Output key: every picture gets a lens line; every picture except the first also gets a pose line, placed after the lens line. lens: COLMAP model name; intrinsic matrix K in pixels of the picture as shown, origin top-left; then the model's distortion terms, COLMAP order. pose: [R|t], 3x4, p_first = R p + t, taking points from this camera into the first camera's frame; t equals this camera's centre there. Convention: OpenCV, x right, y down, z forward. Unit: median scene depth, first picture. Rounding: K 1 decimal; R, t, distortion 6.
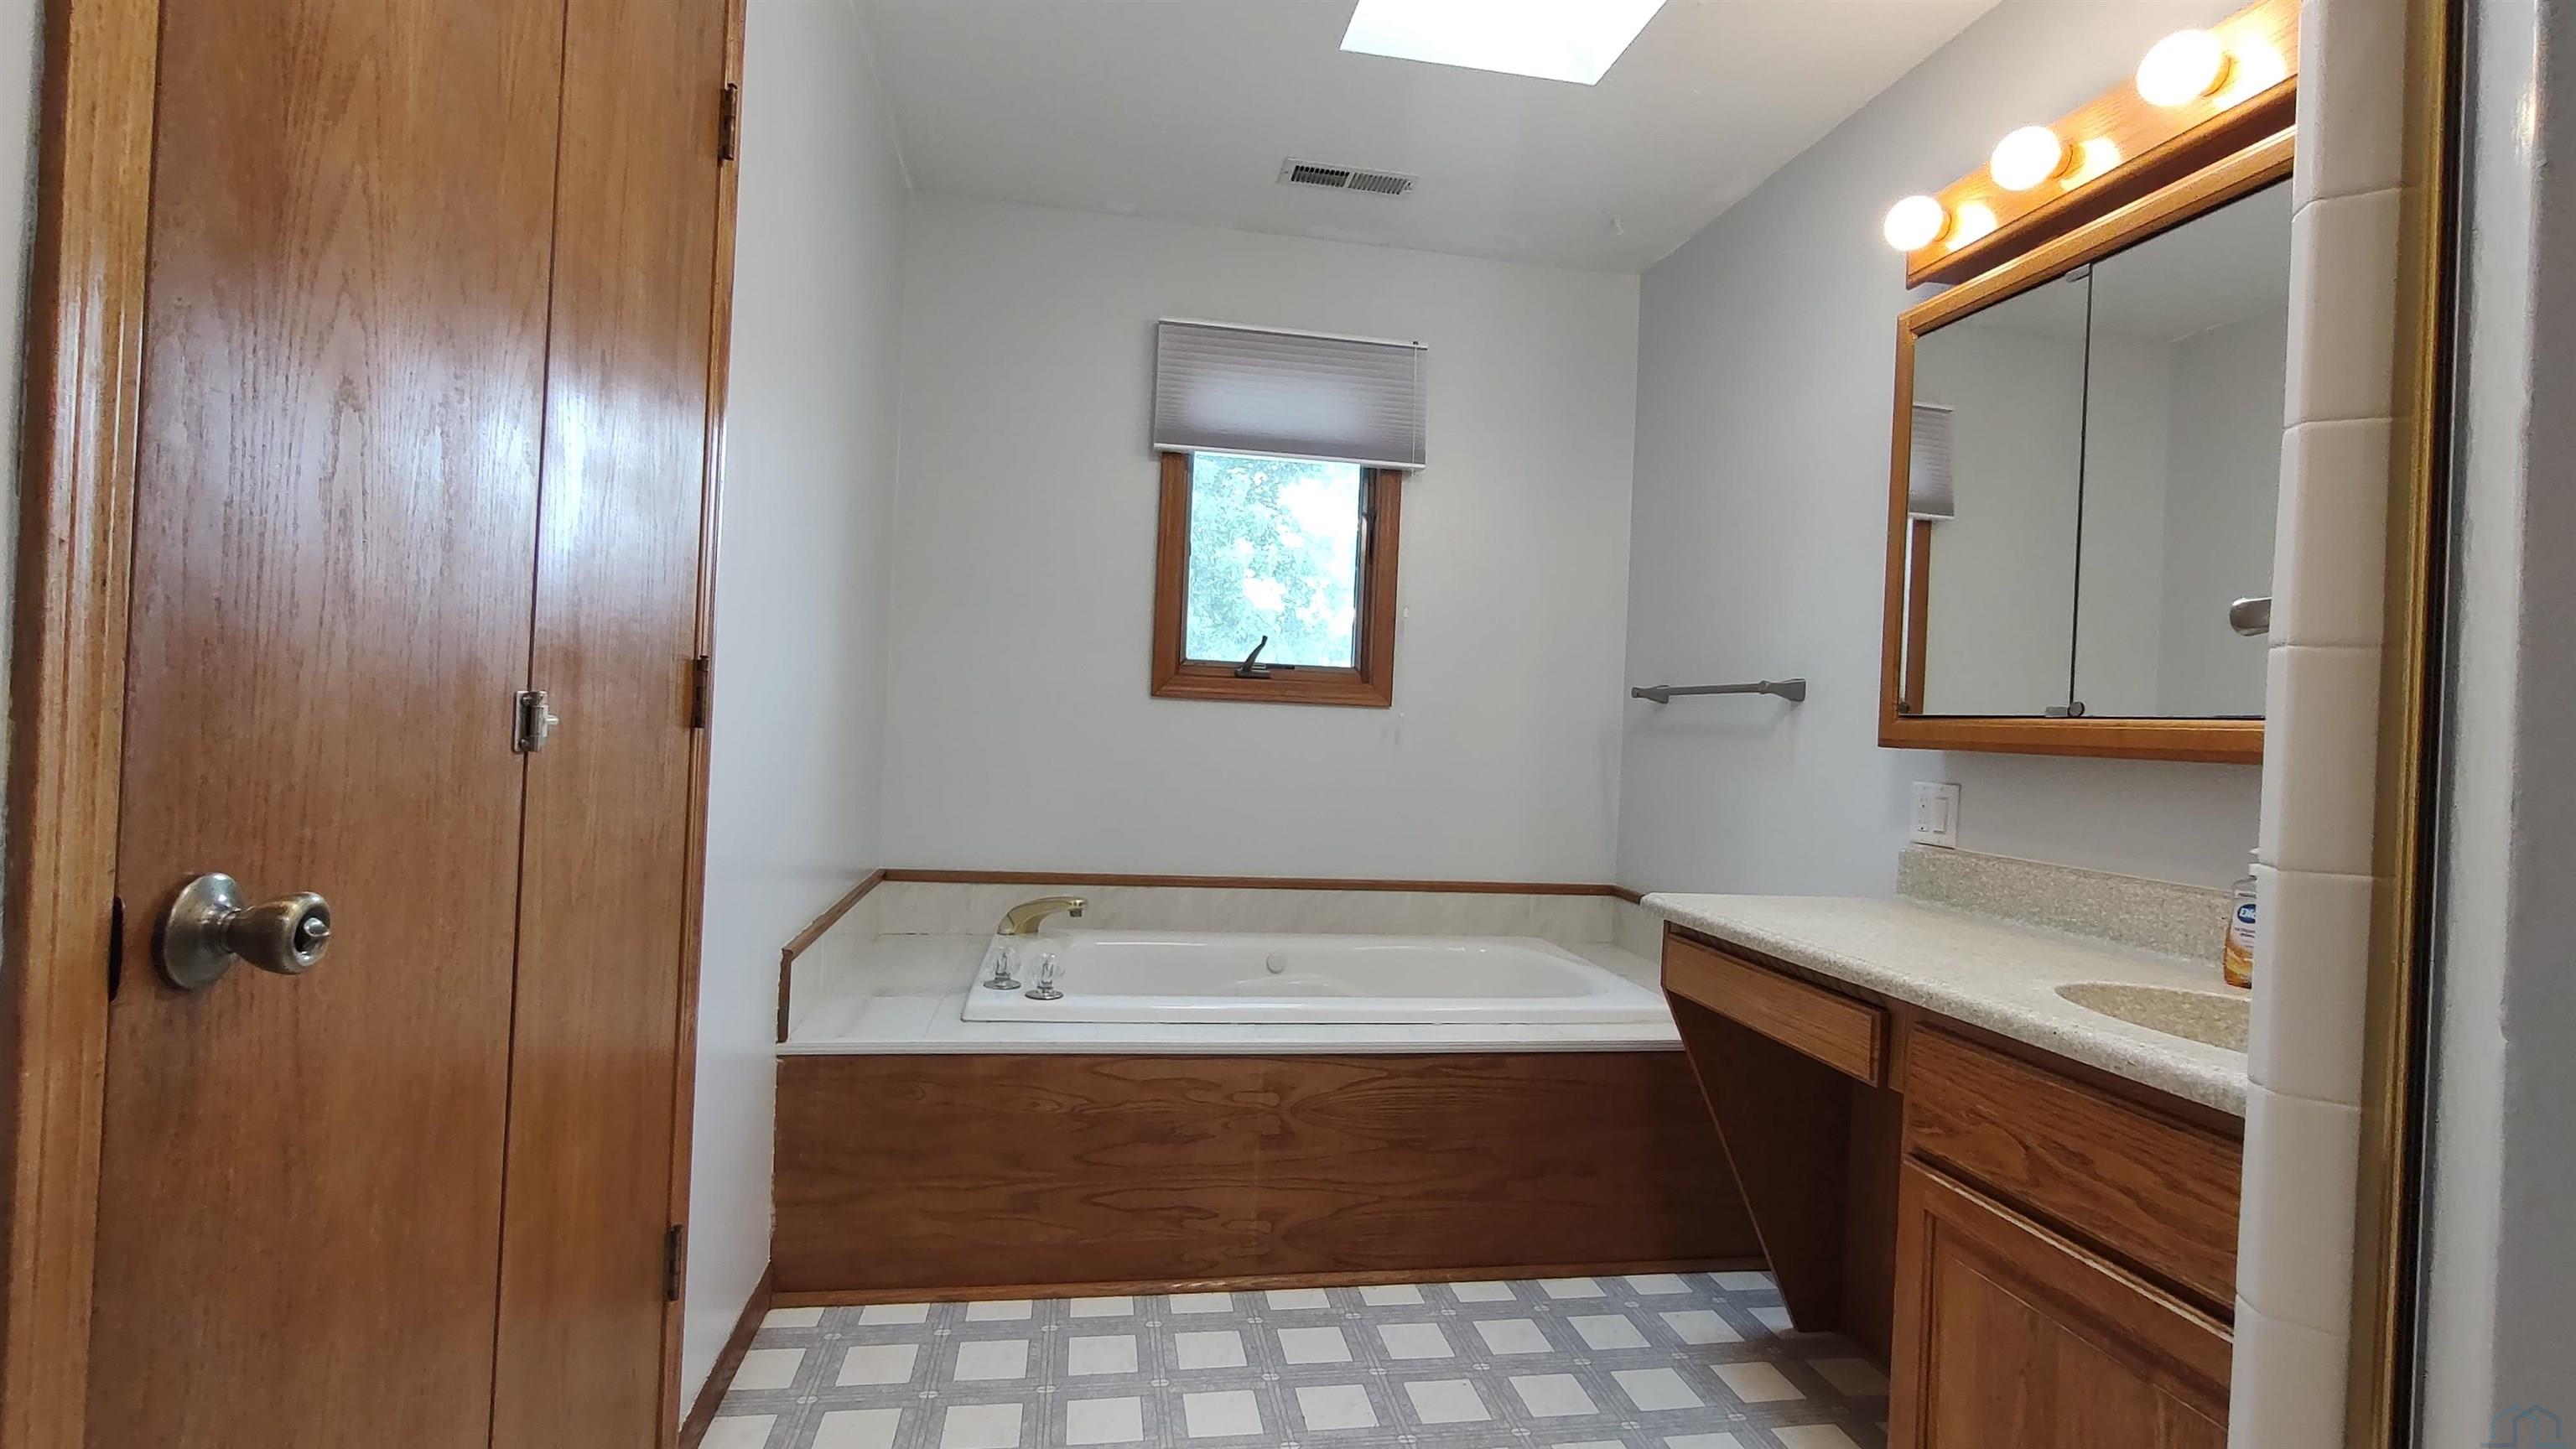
lens RADIAL K [[1169.9, 0, 1288.0], [0, 1169.9, 724.5], [0, 0, 1]] dist [-0.001309, -0.000226]
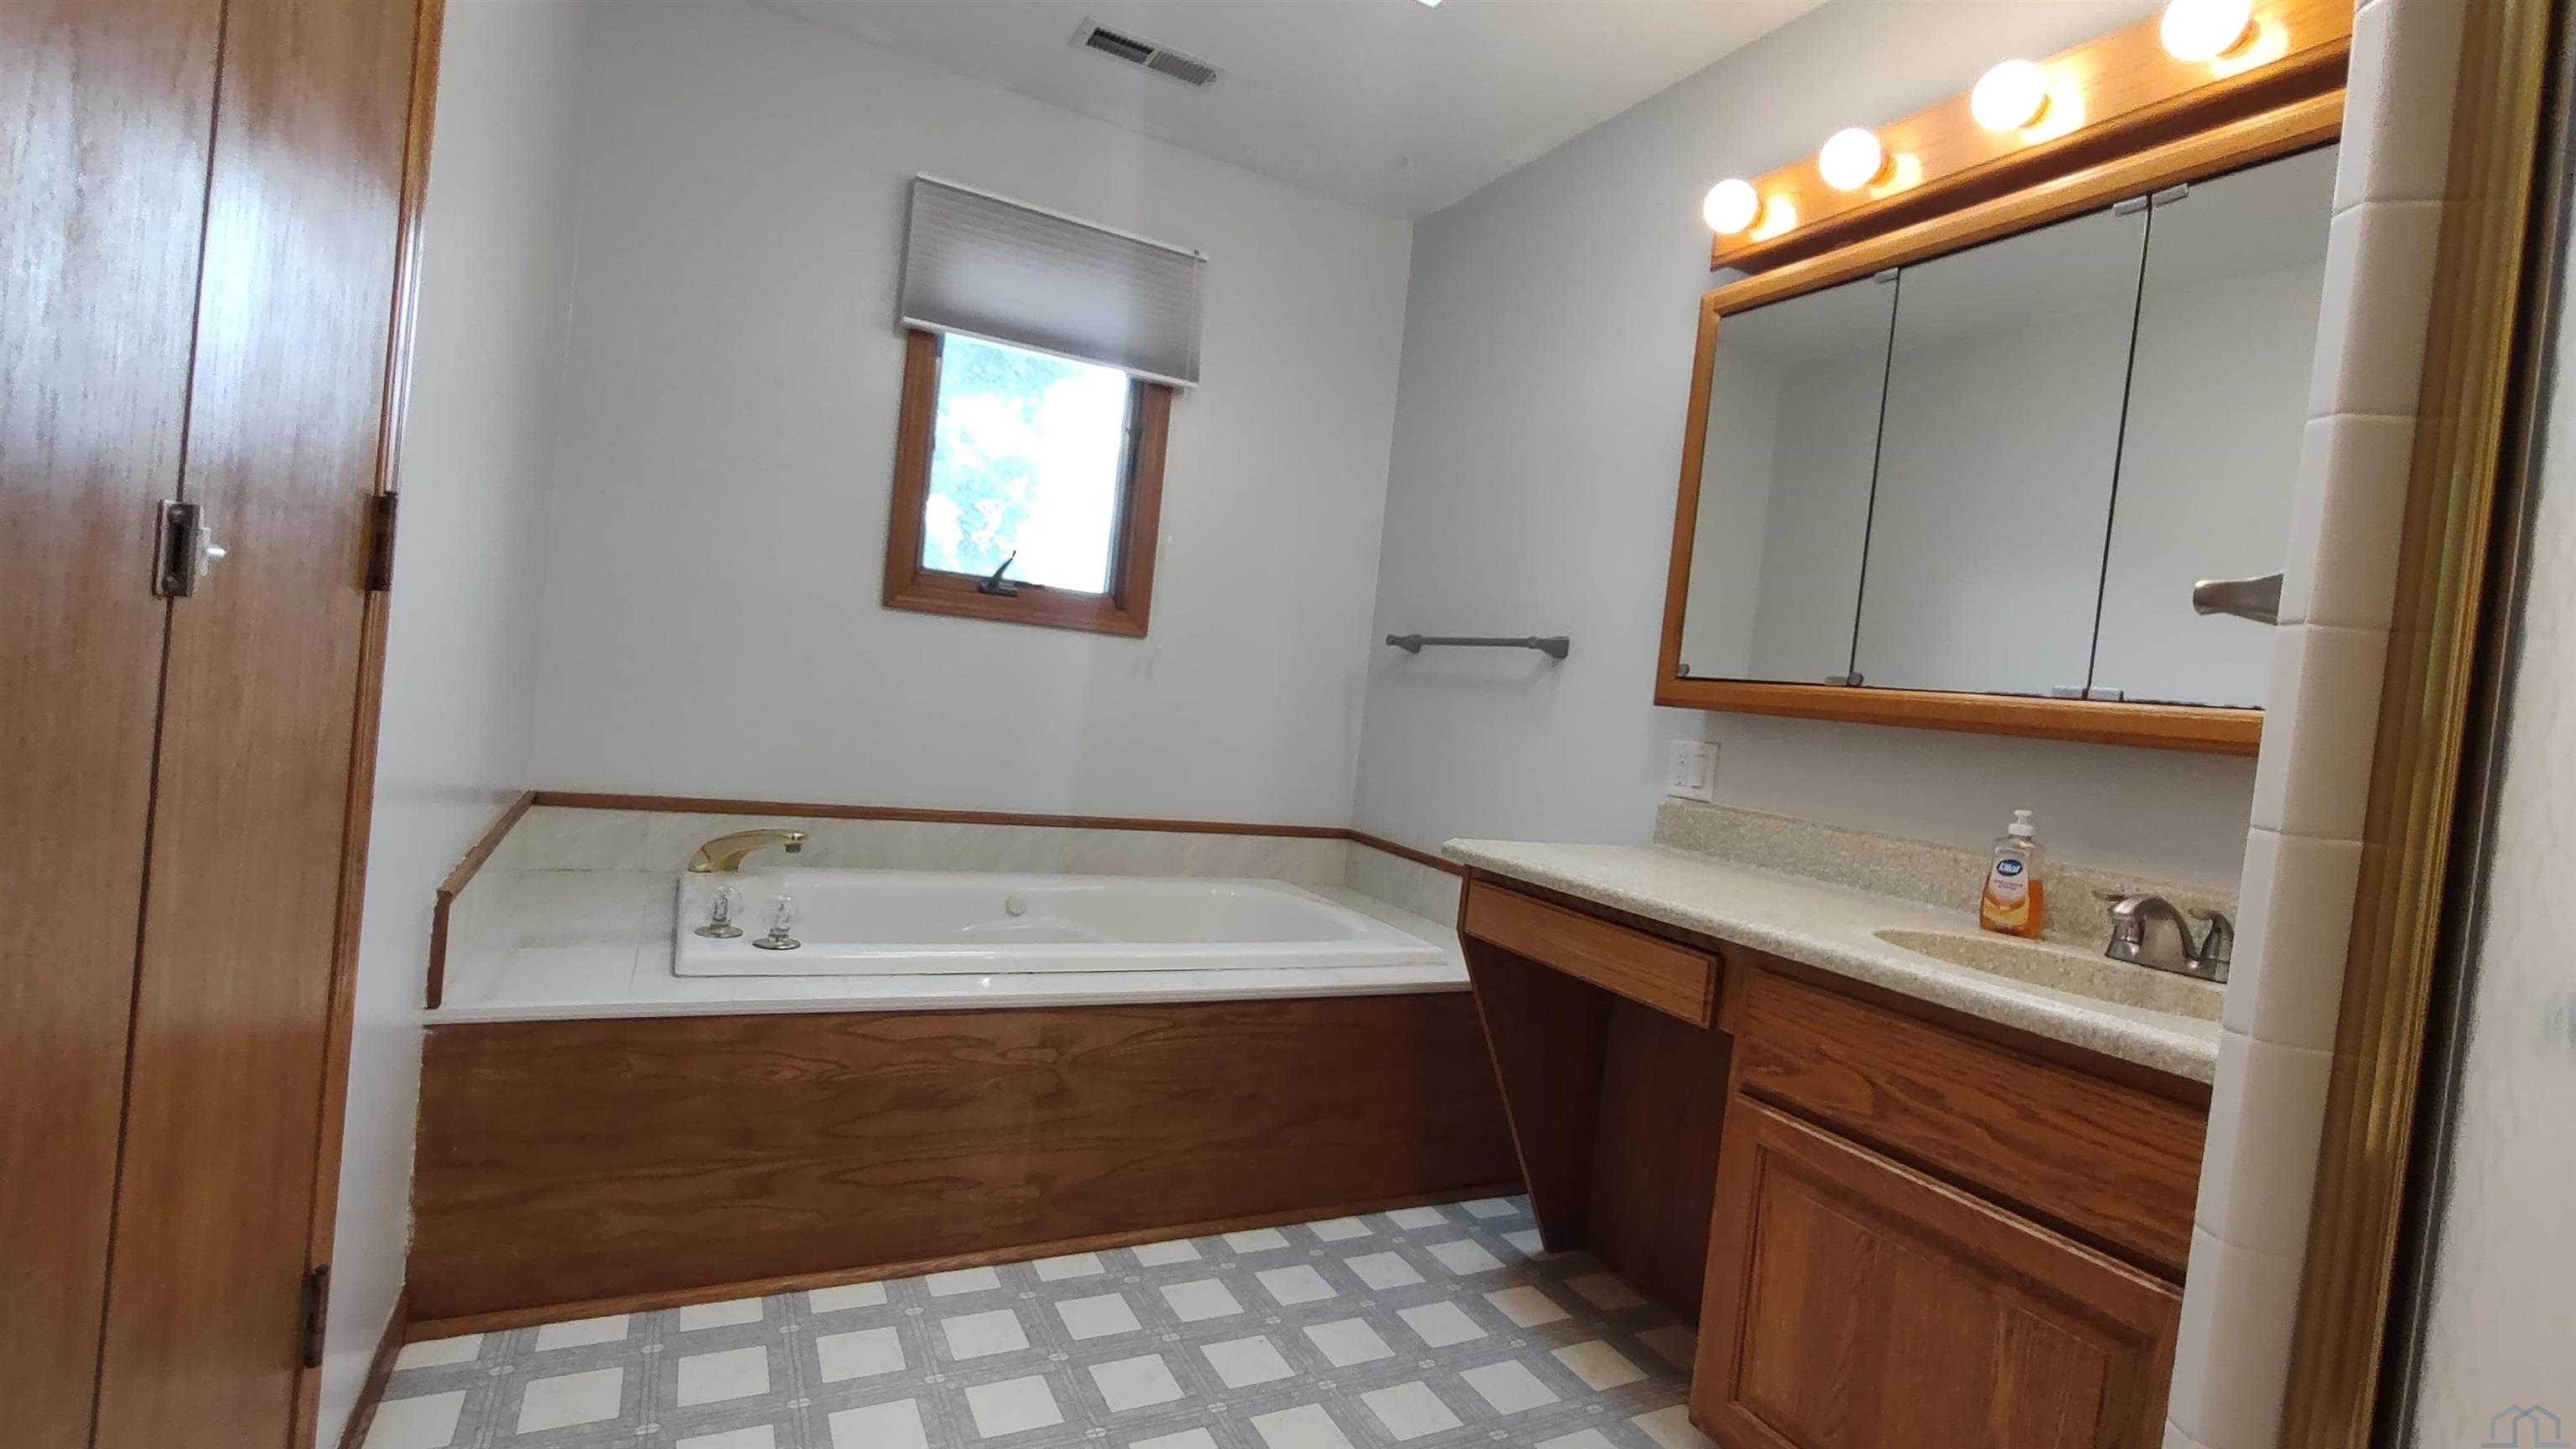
lens RADIAL K [[1156.3, 0, 1288.0], [0, 1156.3, 724.5], [0, 0, 1]] dist [-0.003612, 0.000322]
pose [[0.951900, 0.047621, 0.302687, -0.130270], [-0.063090, 0.997143, 0.041529, 0.014502], [-0.299845, -0.058628, 0.952185, 0.106110]]
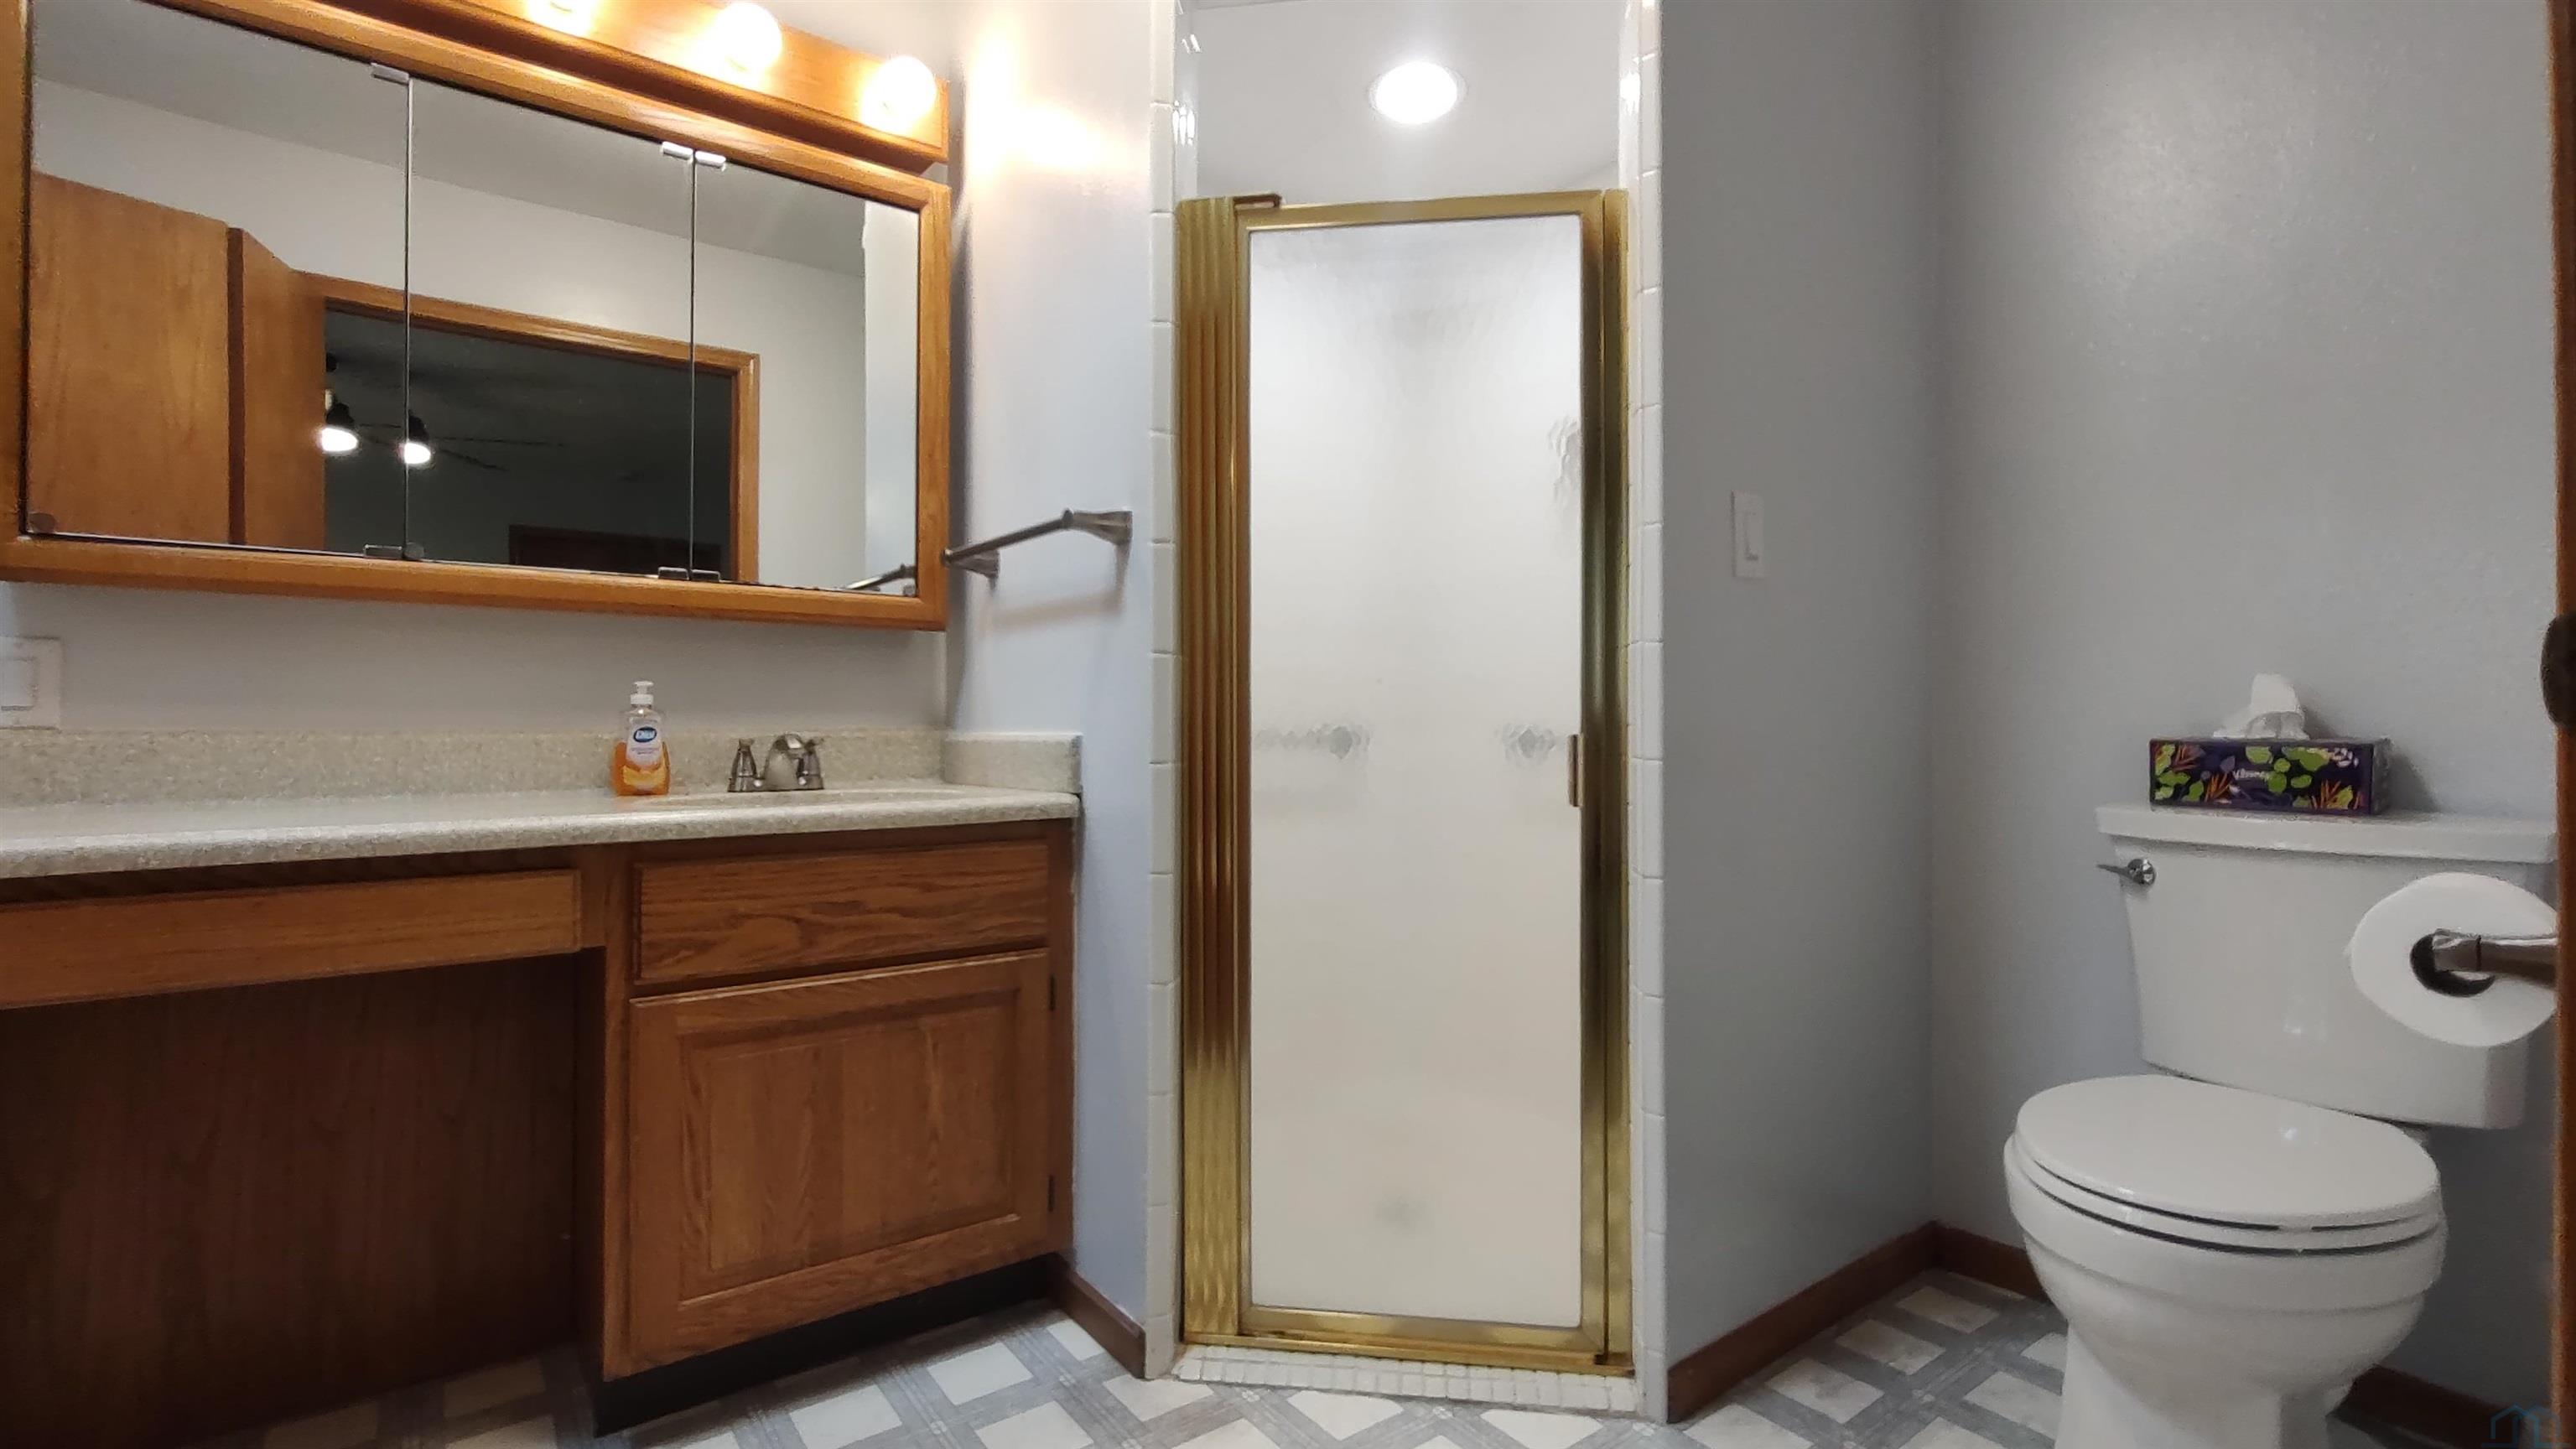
lens RADIAL K [[1184.0, 0, 1288.0], [0, 1184.0, 724.5], [0, 0, 1]] dist [0.000747, 0.000146]
pose [[-0.461227, -0.041492, 0.886311, -0.412117], [-0.019257, 0.999139, 0.036753, 0.064316], [-0.887073, -0.000117, -0.461629, 0.681167]]
